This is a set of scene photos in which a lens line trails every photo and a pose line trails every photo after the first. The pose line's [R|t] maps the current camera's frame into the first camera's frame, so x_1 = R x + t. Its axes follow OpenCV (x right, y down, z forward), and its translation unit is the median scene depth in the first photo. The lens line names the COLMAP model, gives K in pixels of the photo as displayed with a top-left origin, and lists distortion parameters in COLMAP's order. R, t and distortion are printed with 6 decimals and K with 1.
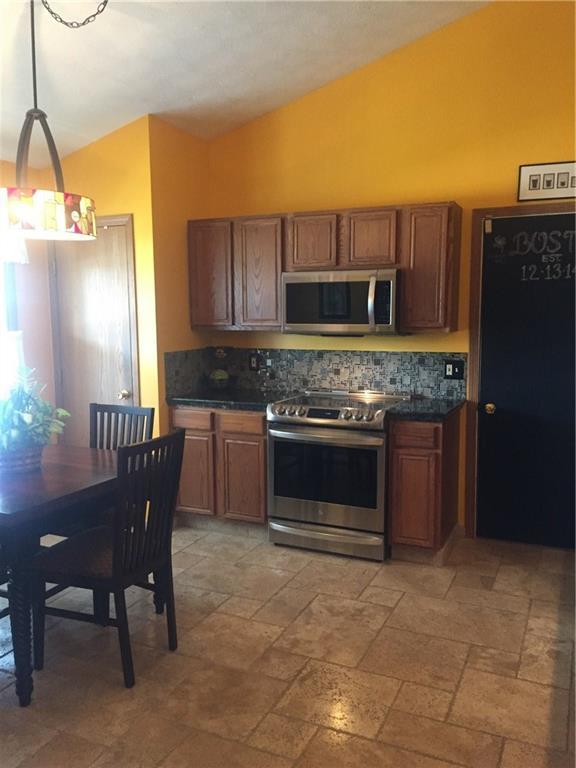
lens RADIAL K [[660.1, 0, 285.3], [0, 660.1, 382.9], [0, 0, 1]] dist [0.102004, -0.112296]
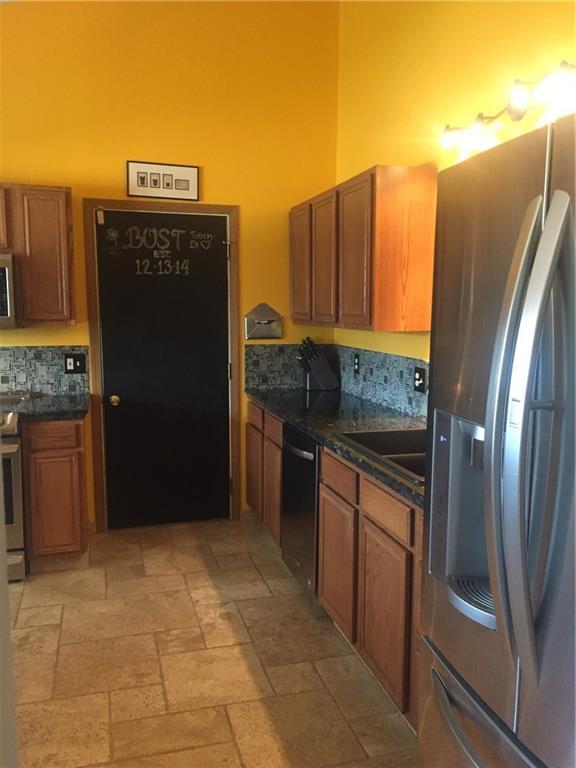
lens RADIAL K [[660.1, 0, 286.2], [0, 660.1, 383.7], [0, 0, 1]] dist [0.102004, -0.112296]
pose [[0.765099, -0.070978, 0.639989, -0.142067], [0.062020, 0.997408, 0.036474, -0.007543], [-0.640919, 0.011786, 0.767518, 0.068241]]
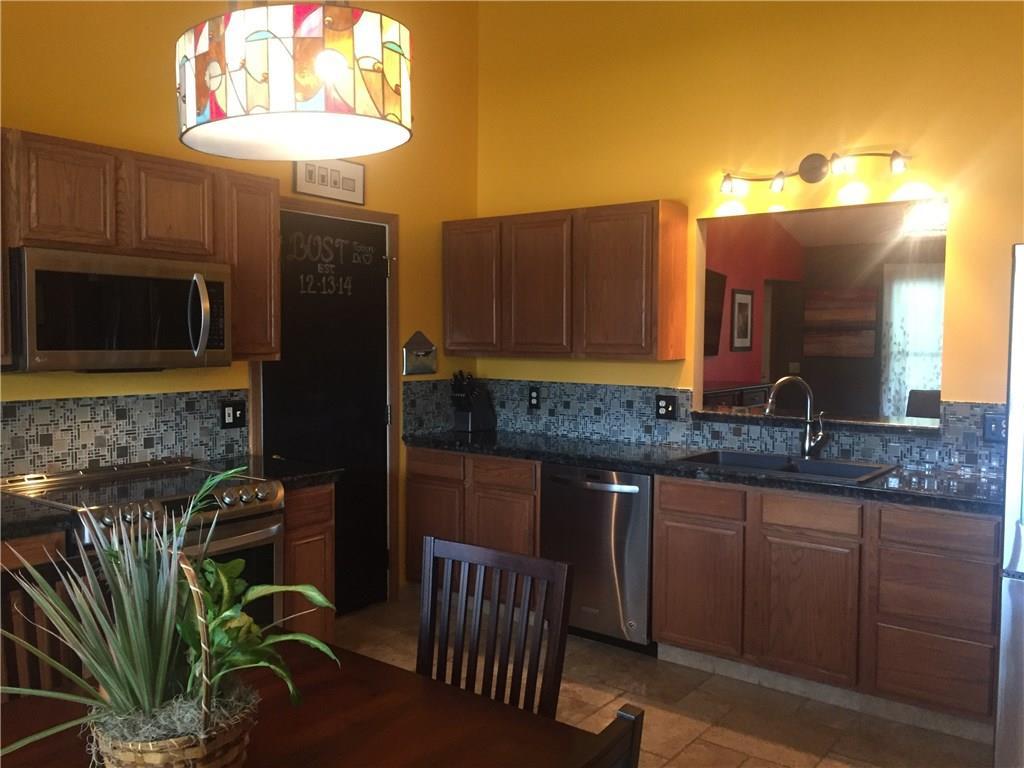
lens RADIAL K [[880.1, 0, 514.3], [0, 880.1, 385.4], [0, 0, 1]] dist [0.102004, -0.112296]
pose [[0.212782, -0.050913, 0.975772, -0.633250], [0.096087, 0.994891, 0.030957, -0.054199], [-0.972364, 0.087171, 0.216587, 0.551759]]
